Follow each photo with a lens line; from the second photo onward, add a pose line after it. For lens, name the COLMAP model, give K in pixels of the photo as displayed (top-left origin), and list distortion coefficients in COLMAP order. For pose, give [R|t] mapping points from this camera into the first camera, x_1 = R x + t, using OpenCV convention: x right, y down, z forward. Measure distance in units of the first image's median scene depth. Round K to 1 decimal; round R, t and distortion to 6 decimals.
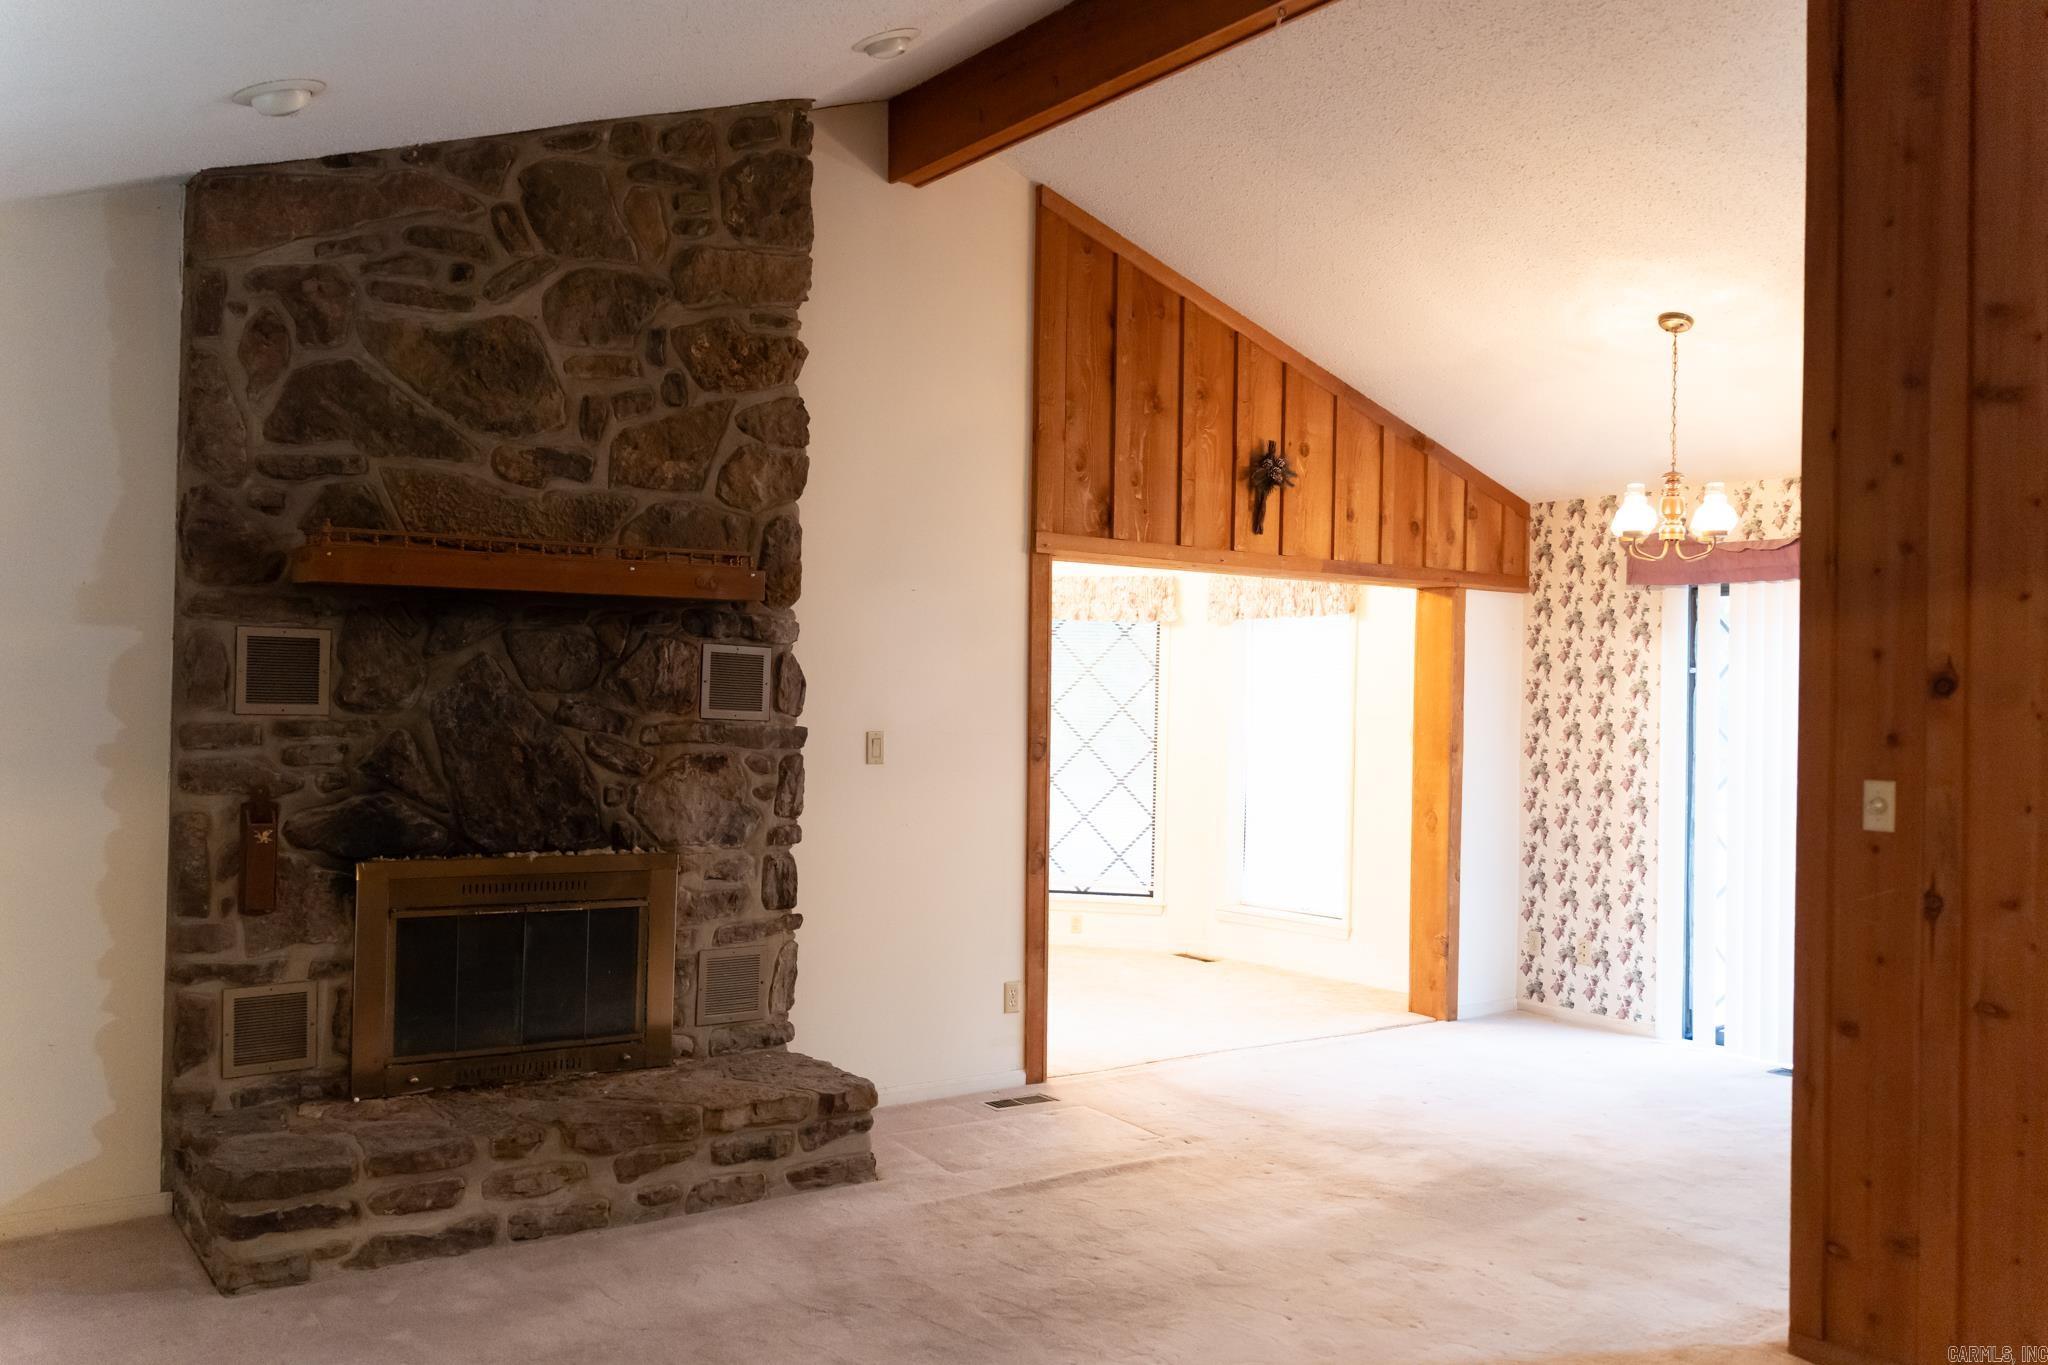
lens RADIAL K [[1635.2, 0, 1024.5], [0, 1635.2, 684.7], [0, 0, 1]] dist [-0.008388, 0.002451]
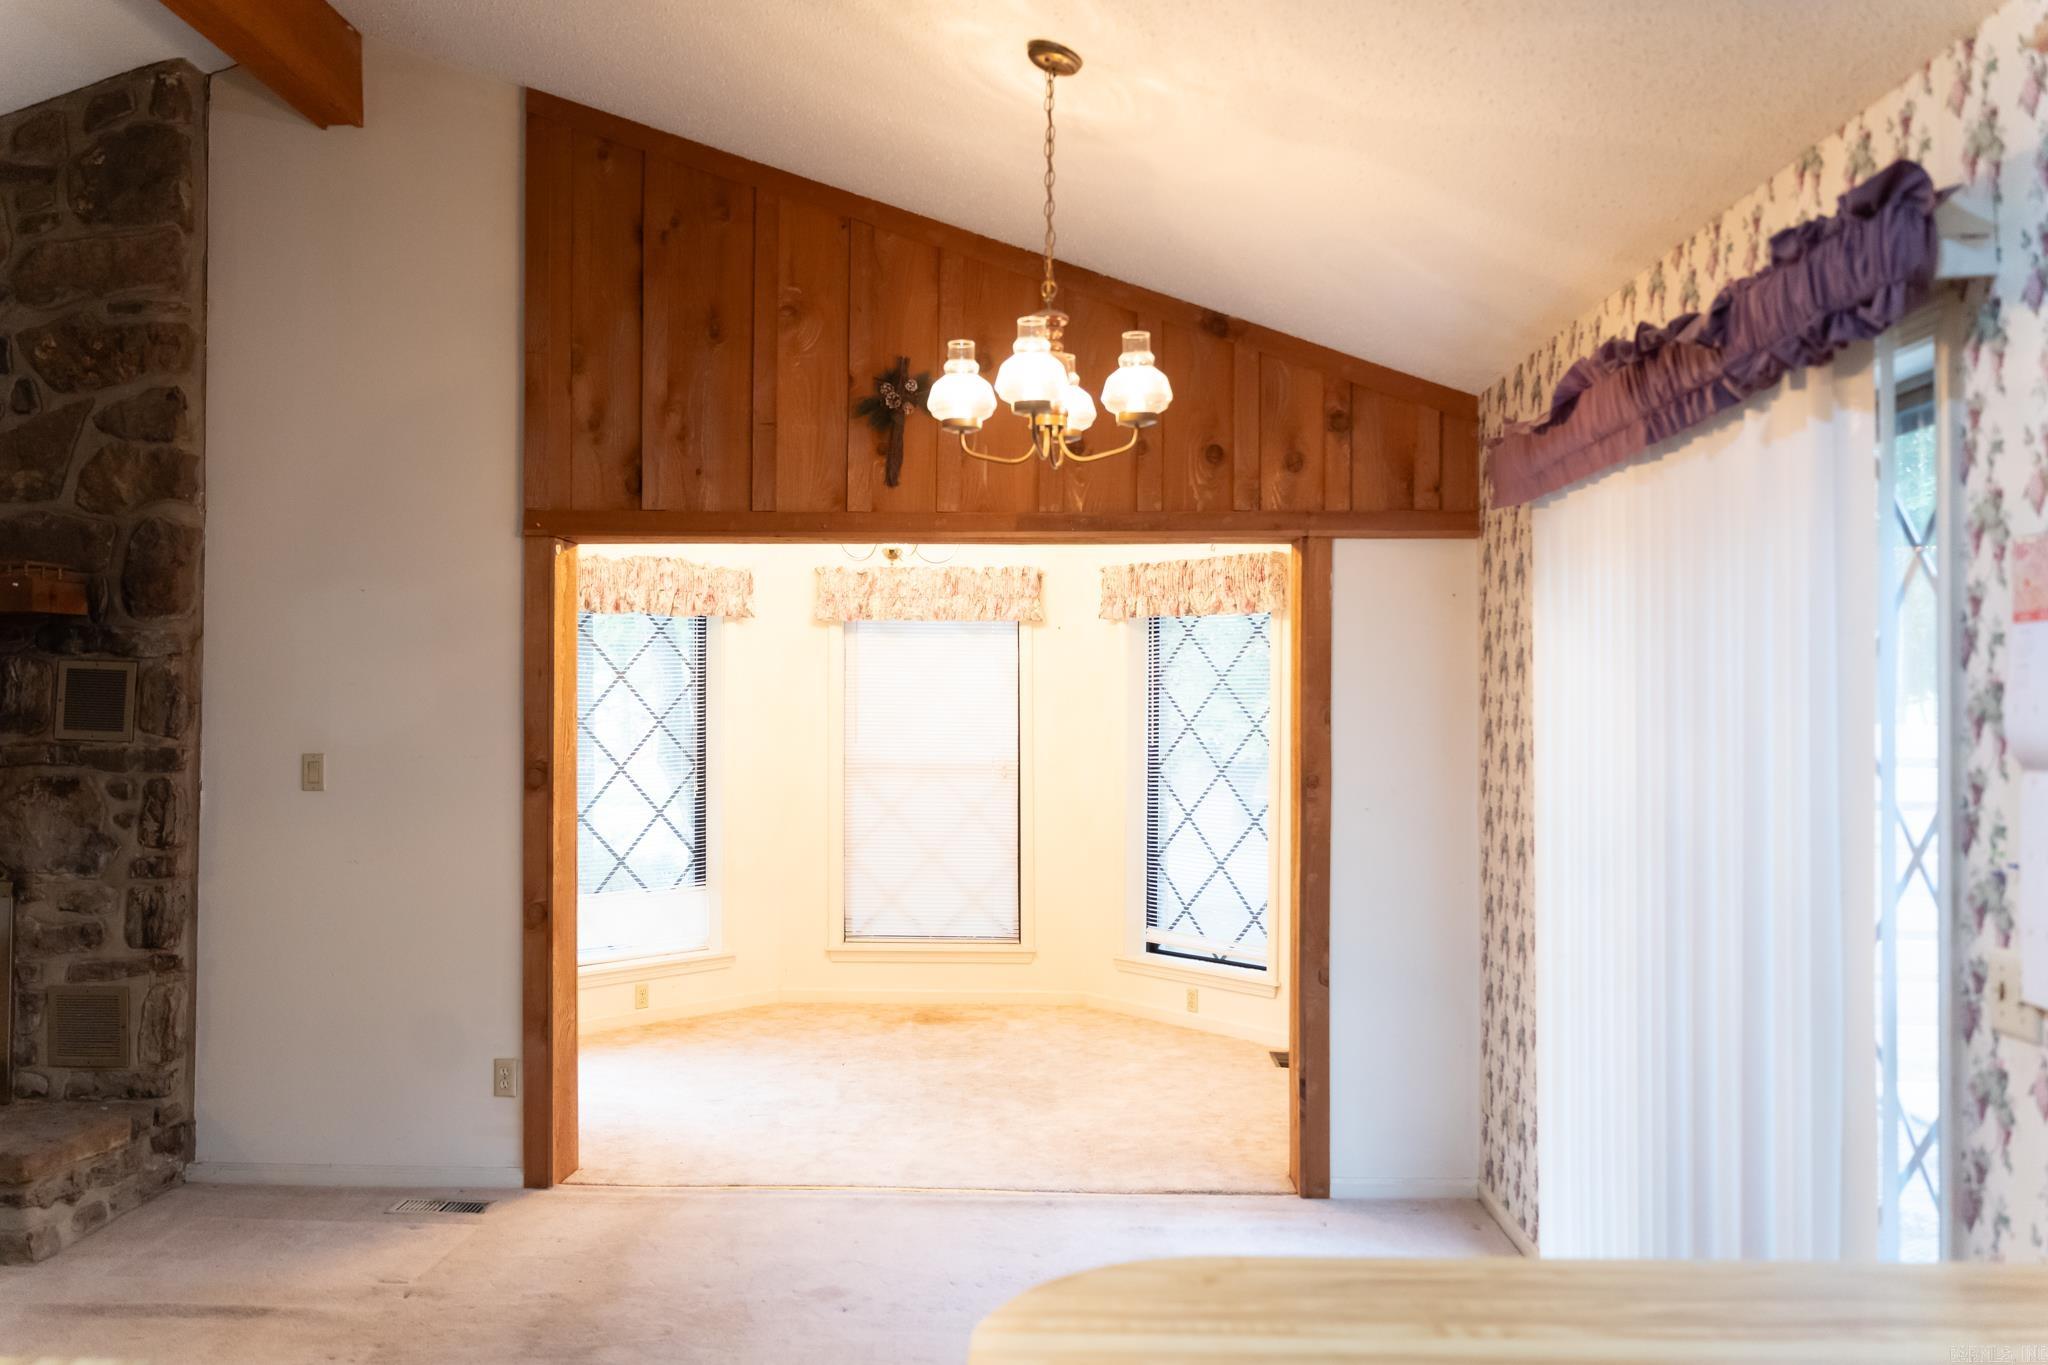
lens RADIAL K [[1635.2, 0, 1024.1], [0, 1635.2, 683.8], [0, 0, 1]] dist [-0.008388, 0.002451]
pose [[0.798040, -0.025079, -0.602083, 0.804610], [0.014925, 0.999650, -0.021856, 0.017264], [0.602420, 0.008456, 0.798135, 0.575964]]
